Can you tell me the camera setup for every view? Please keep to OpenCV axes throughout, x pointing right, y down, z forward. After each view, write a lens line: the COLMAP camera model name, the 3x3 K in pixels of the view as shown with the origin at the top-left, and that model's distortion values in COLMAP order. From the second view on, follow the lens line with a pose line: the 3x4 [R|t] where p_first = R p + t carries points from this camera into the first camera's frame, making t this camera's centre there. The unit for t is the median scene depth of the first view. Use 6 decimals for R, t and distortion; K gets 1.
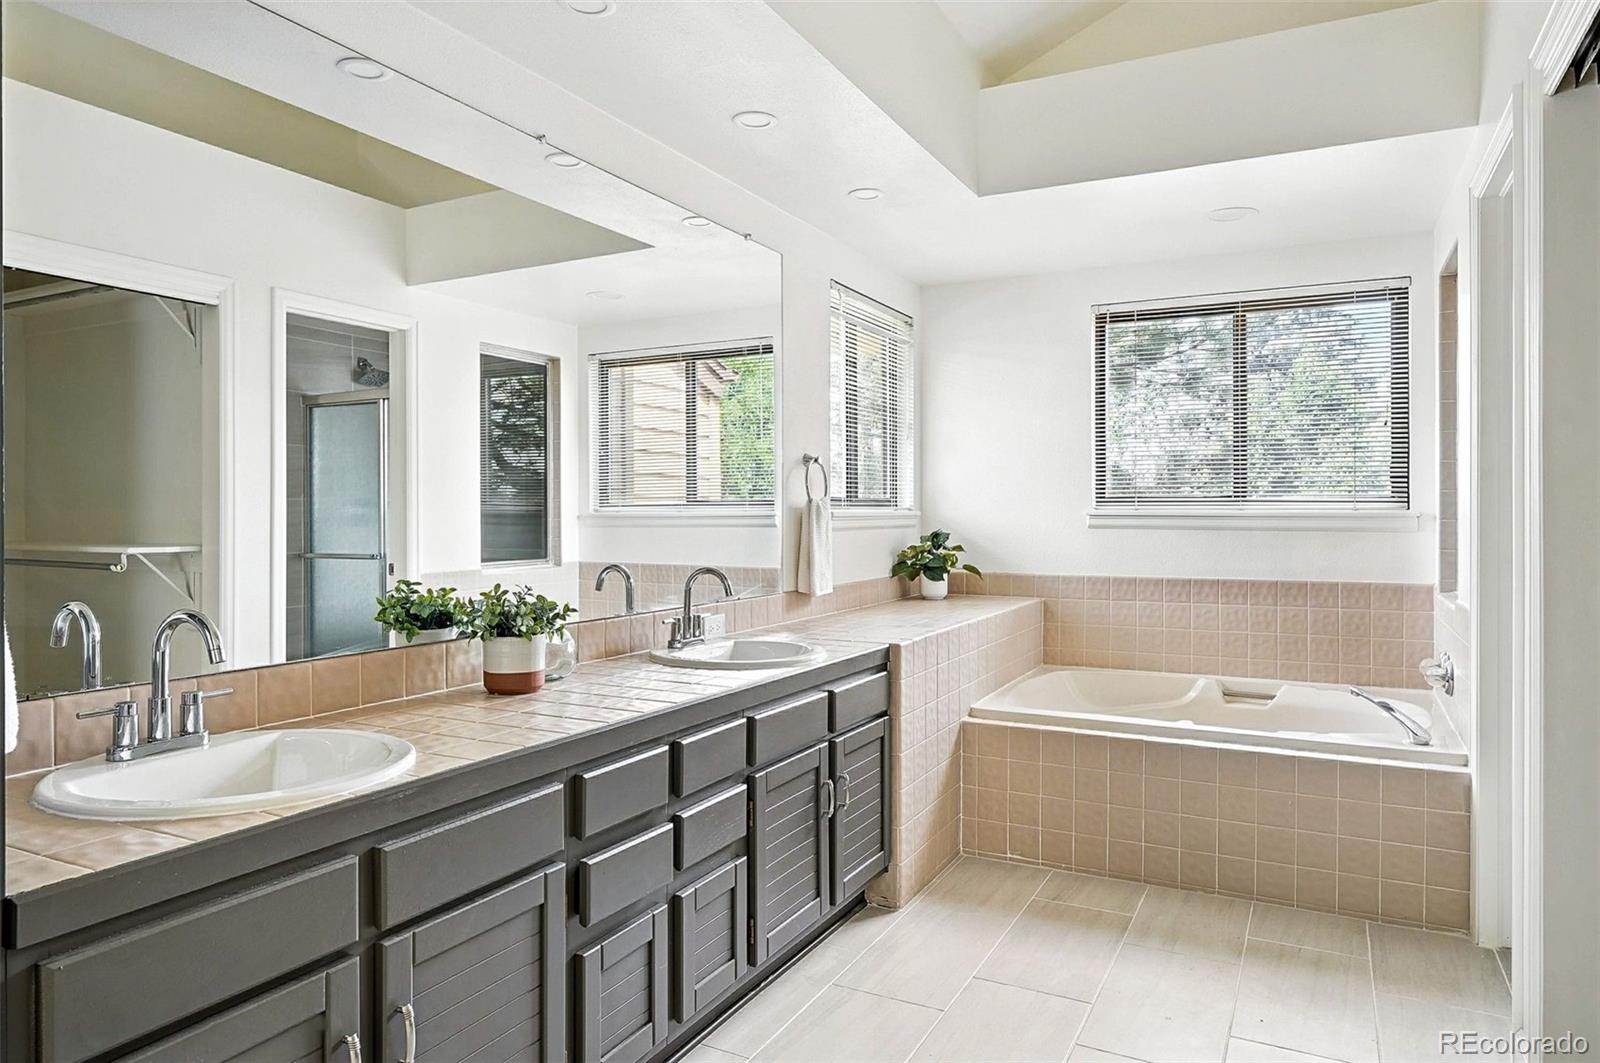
lens RADIAL K [[926.5, 0, 802.9], [0, 926.5, 519.5], [0, 0, 1]] dist [-0.001842, -0.005709]
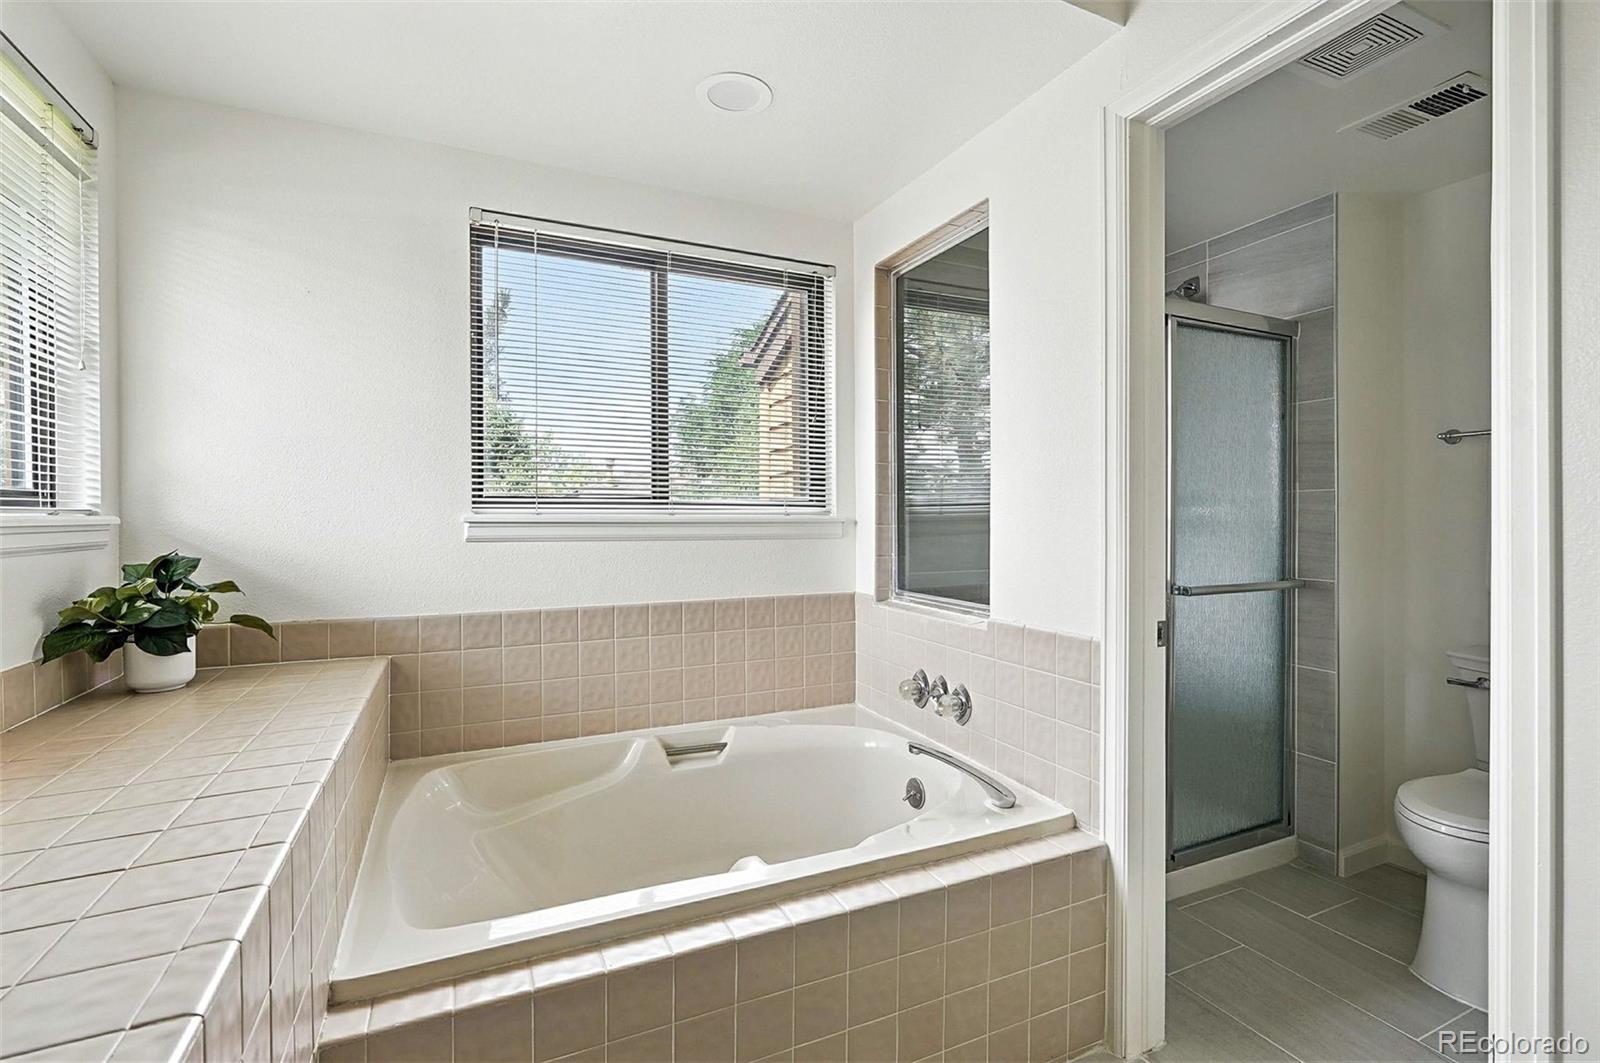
lens RADIAL K [[723.4, 0, 792.4], [0, 723.4, 522.0], [0, 0, 1]] dist [-0.000710, 0.002013]
pose [[0.610893, -0.004373, 0.791701, 0.039853], [0.011005, 0.999935, -0.002968, -0.000827], [-0.791636, 0.010526, 0.610902, 0.492223]]
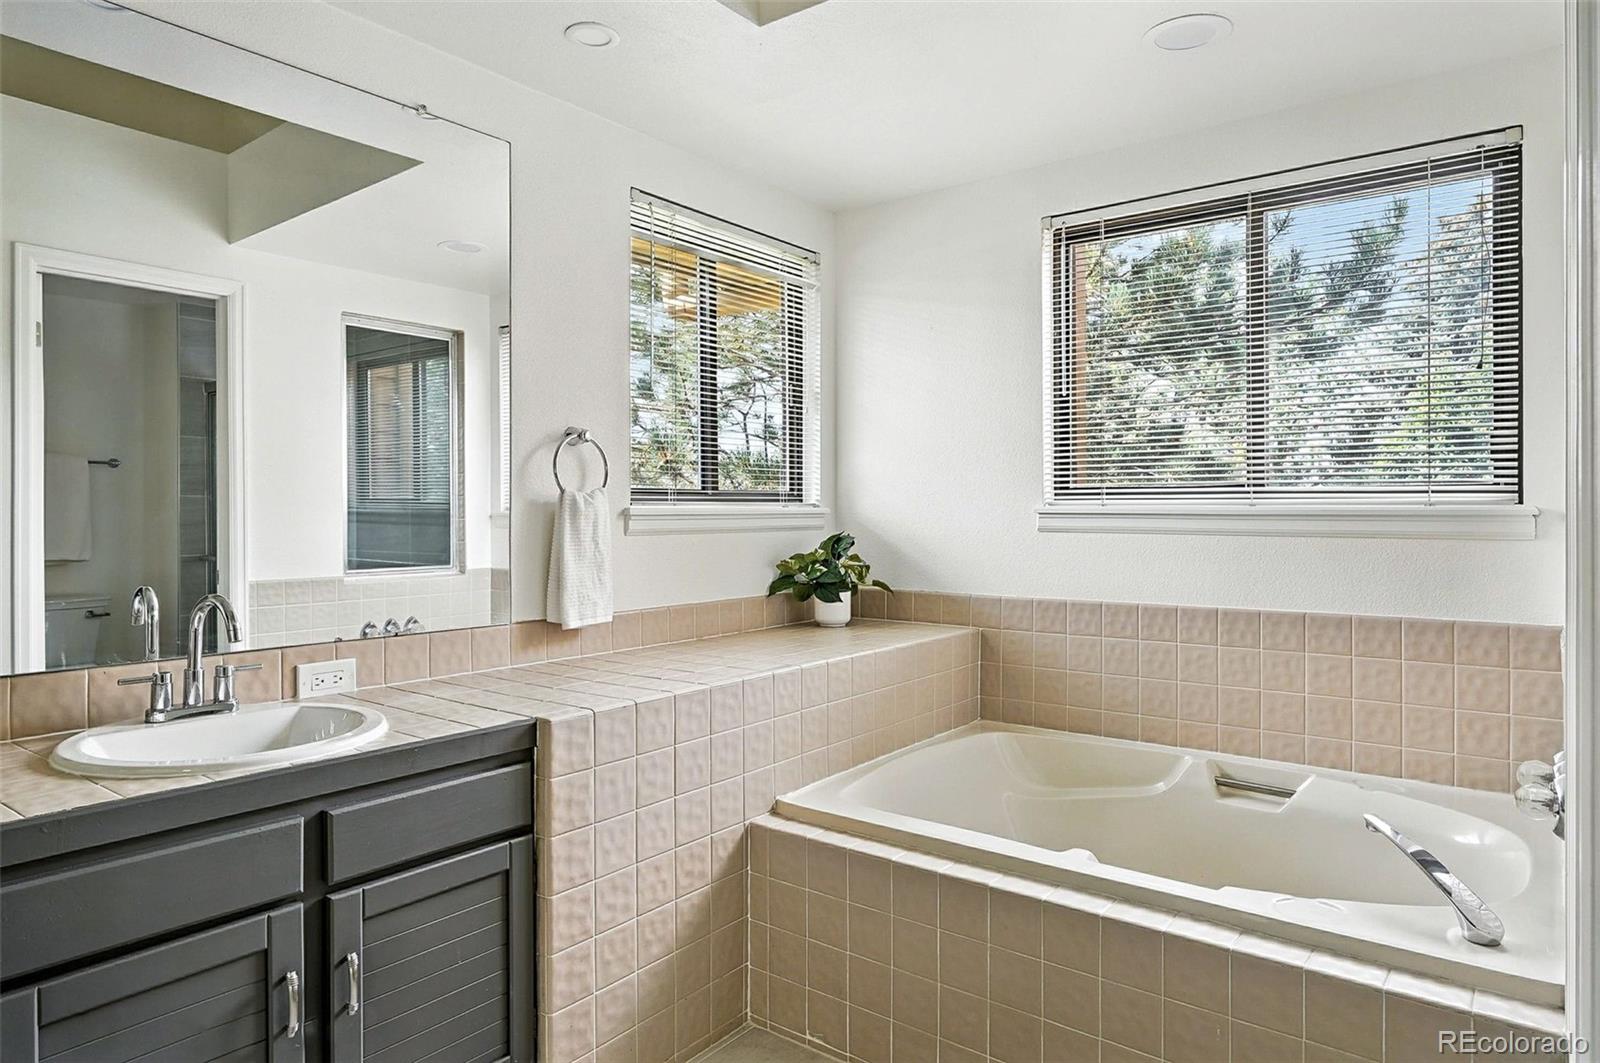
lens RADIAL K [[926.5, 0, 786.1], [0, 926.5, 517.2], [0, 0, 1]] dist [-0.001842, -0.005709]
pose [[0.986098, 0.000330, -0.166167, 0.232313], [-0.000733, 0.999997, -0.002367, 0.000139], [0.166166, 0.002456, 0.986095, 0.263380]]
